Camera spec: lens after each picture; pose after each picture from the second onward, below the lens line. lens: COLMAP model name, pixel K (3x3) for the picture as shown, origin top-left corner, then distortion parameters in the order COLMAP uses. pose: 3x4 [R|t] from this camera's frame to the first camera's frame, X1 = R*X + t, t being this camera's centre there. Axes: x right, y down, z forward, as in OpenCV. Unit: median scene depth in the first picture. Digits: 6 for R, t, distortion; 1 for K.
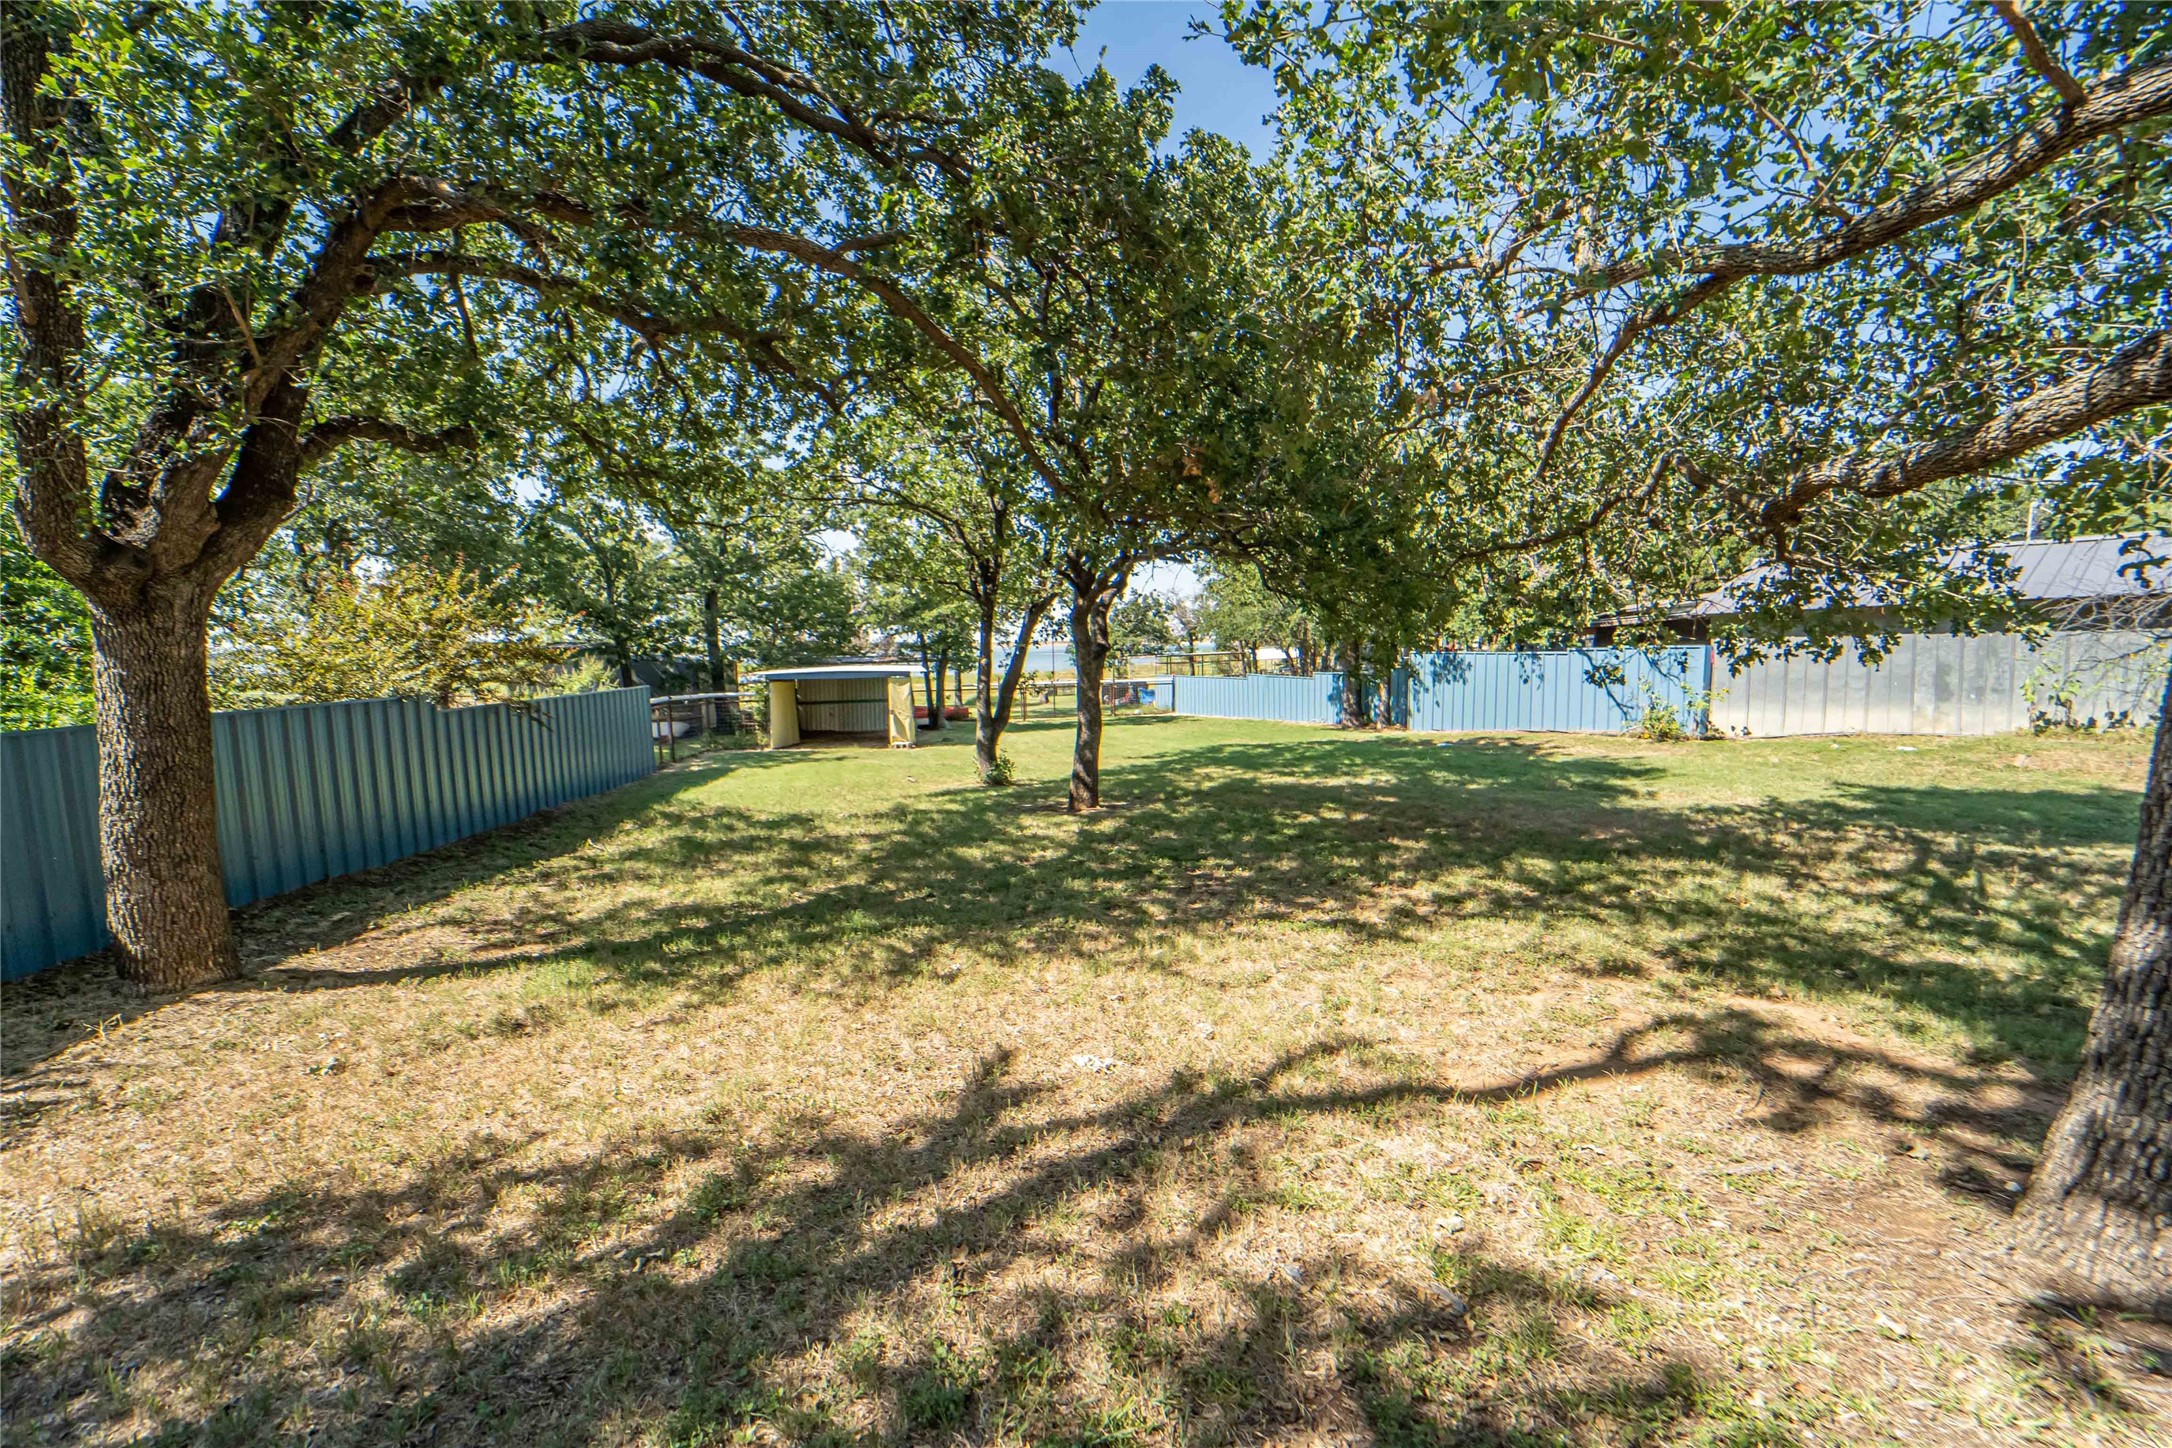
lens RADIAL K [[880.5, 0, 1090.0], [0, 880.5, 733.0], [0, 0, 1]] dist [-0.022624, 0.001581]
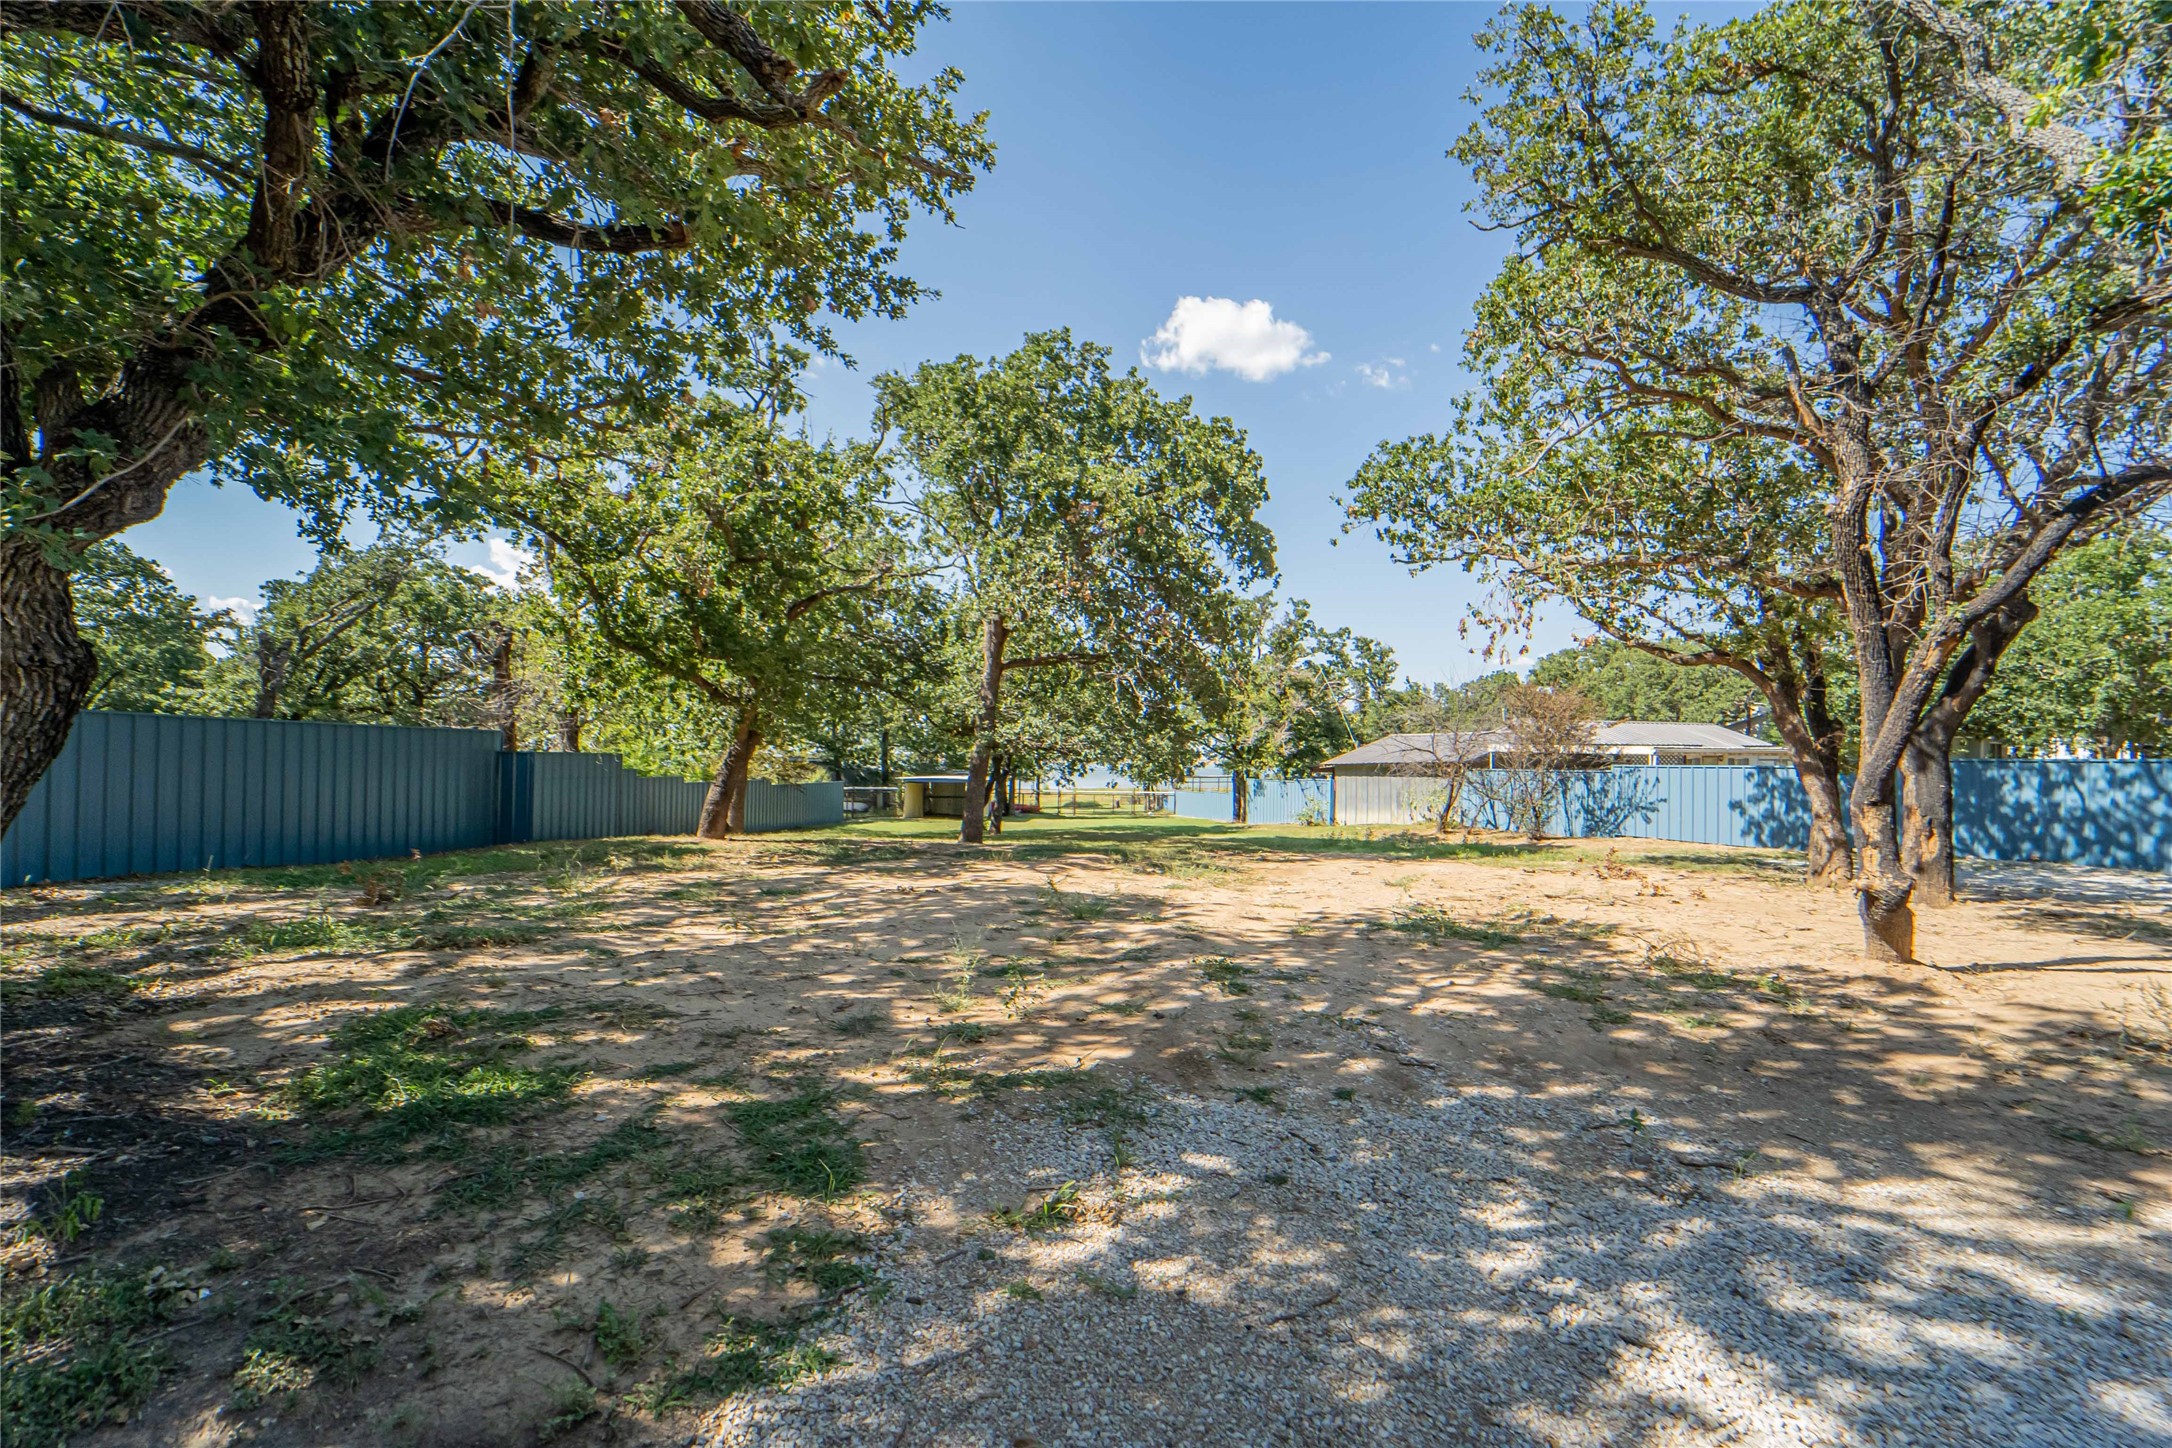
lens RADIAL K [[880.5, 0, 1097.6], [0, 880.5, 735.5], [0, 0, 1]] dist [-0.022624, 0.001581]
pose [[0.976883, 0.025597, -0.212237, 0.404345], [-0.053182, 0.990692, -0.125305, 0.053095], [0.207054, 0.133696, 0.969151, -0.708524]]
